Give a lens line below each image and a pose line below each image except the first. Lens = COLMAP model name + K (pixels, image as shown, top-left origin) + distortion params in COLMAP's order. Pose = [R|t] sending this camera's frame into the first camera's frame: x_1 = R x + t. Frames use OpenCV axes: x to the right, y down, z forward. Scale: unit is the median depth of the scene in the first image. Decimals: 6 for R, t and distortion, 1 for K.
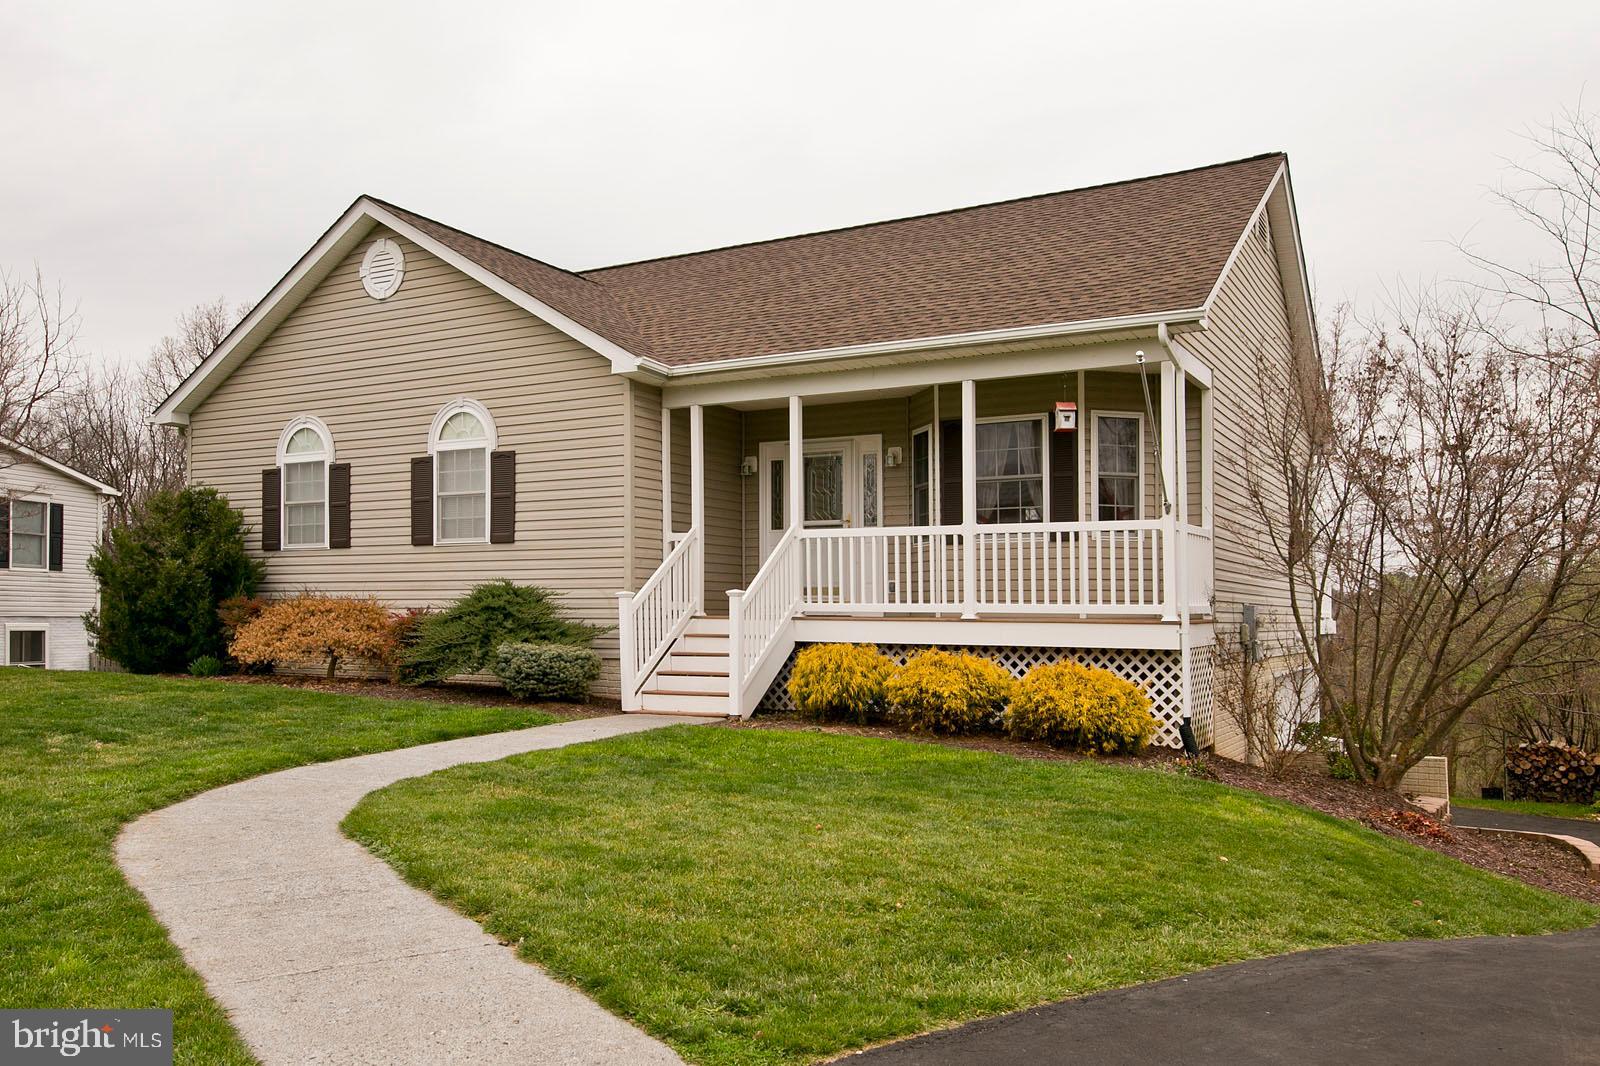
lens RADIAL K [[1152.0, 0, 776.9], [0, 1152.0, 542.7], [0, 0, 1]] dist [0.001615, -0.002584]
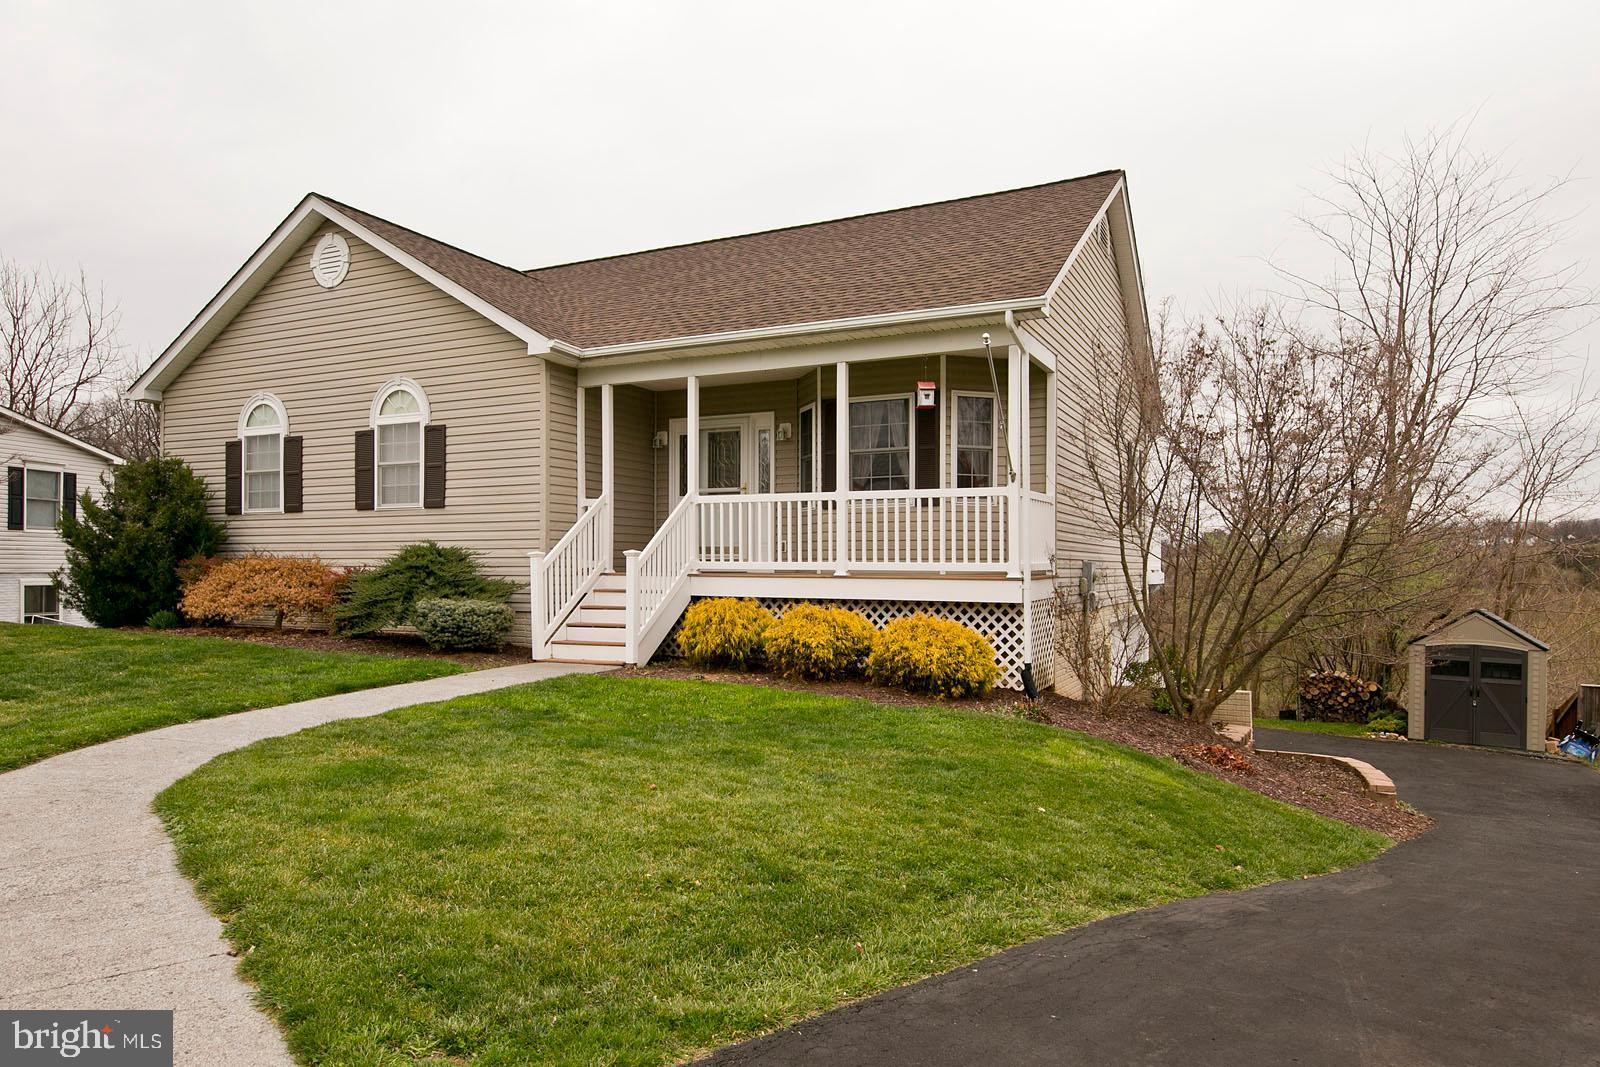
lens RADIAL K [[916.4, 0, 800.0], [0, 916.4, 533.5], [0, 0, 1]] dist [-0.002272, 0.000469]
pose [[0.997914, -0.002031, 0.064529, 0.066528], [0.000163, 0.999581, 0.028944, -0.000645], [-0.064561, -0.028873, 0.997496, 0.109595]]
